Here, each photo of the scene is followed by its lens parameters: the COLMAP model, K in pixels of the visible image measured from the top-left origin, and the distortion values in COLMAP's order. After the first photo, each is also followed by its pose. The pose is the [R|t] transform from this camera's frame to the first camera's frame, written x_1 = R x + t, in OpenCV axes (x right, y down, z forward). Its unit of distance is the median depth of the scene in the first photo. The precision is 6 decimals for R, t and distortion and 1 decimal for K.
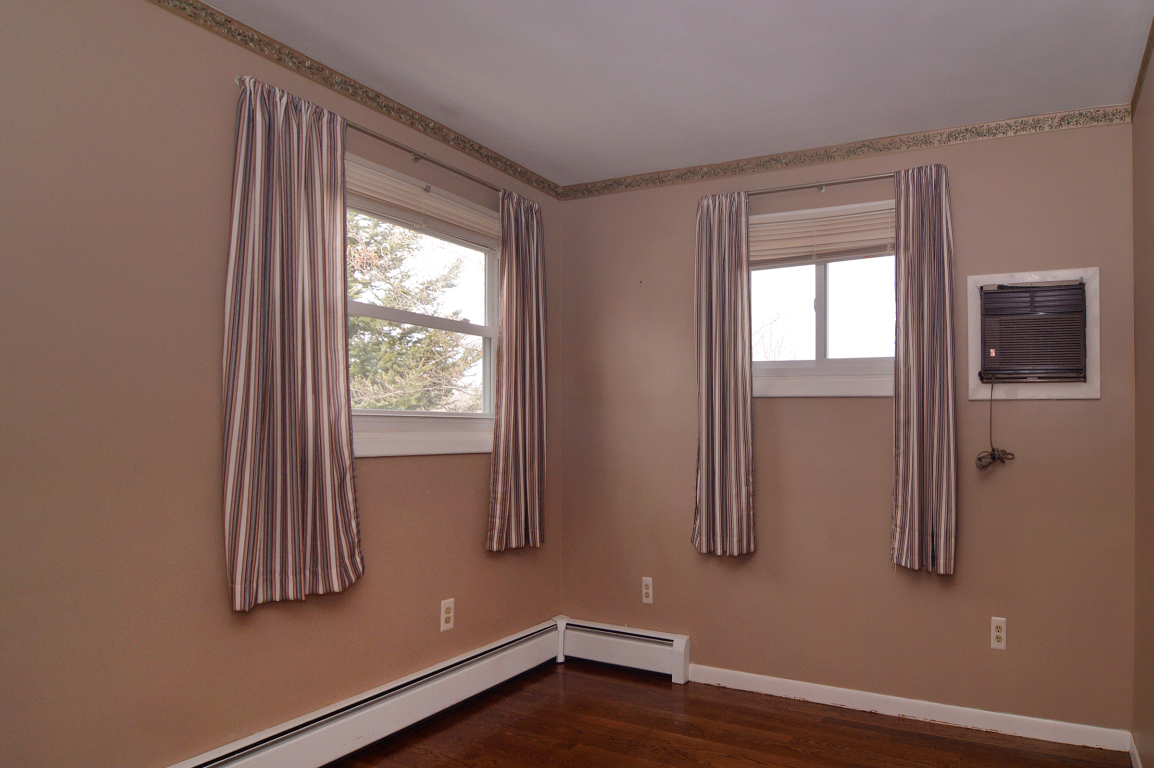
lens RADIAL K [[720.3, 0, 603.0], [0, 720.3, 413.7], [0, 0, 1]] dist [-0.017746, -0.004602]
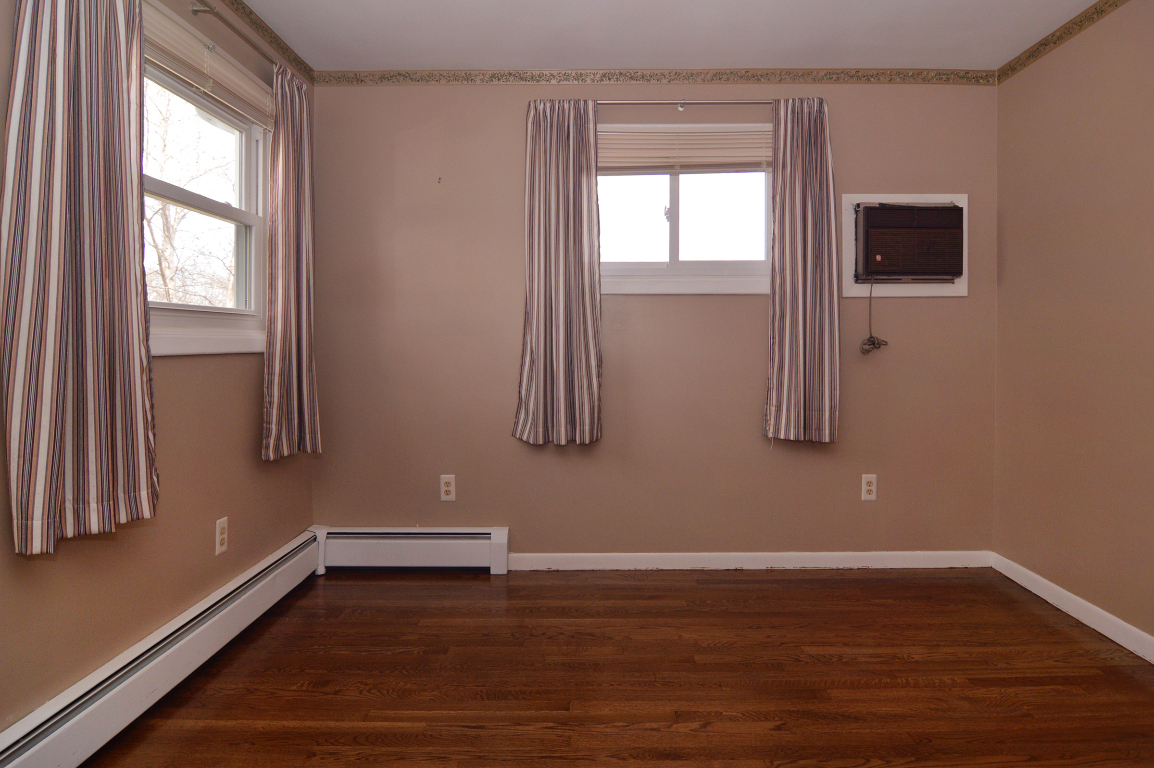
lens RADIAL K [[693.1, 0, 567.8], [0, 693.1, 326.1], [0, 0, 1]] dist [-0.005803, 0.000821]
pose [[0.914209, 0.005024, 0.405212, -0.243268], [-0.009526, 0.999913, 0.009096, 0.014649], [-0.405131, -0.012176, 0.914178, 0.075532]]
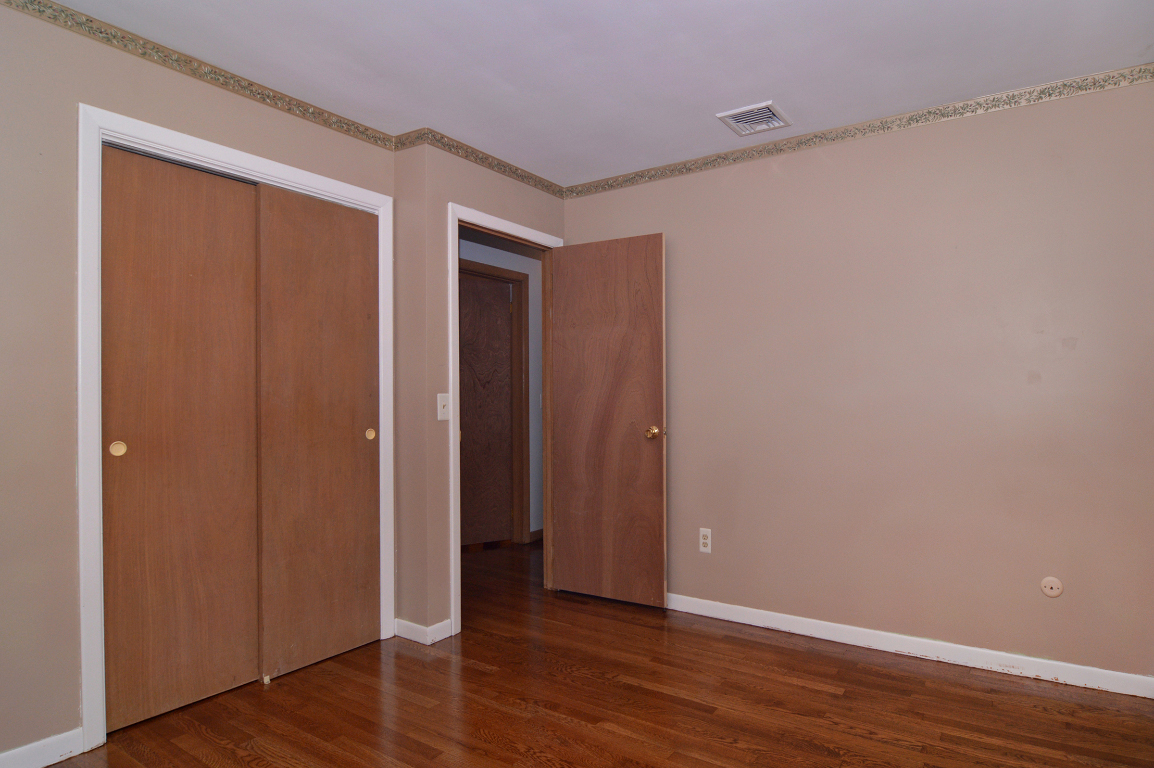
lens RADIAL K [[693.1, 0, 583.8], [0, 693.1, 392.4], [0, 0, 1]] dist [-0.005803, 0.000821]
pose [[0.982276, 0.011362, -0.187097, 0.340536], [-0.008307, 0.999819, 0.017103, 0.007592], [0.187258, -0.015245, 0.982193, -0.179901]]
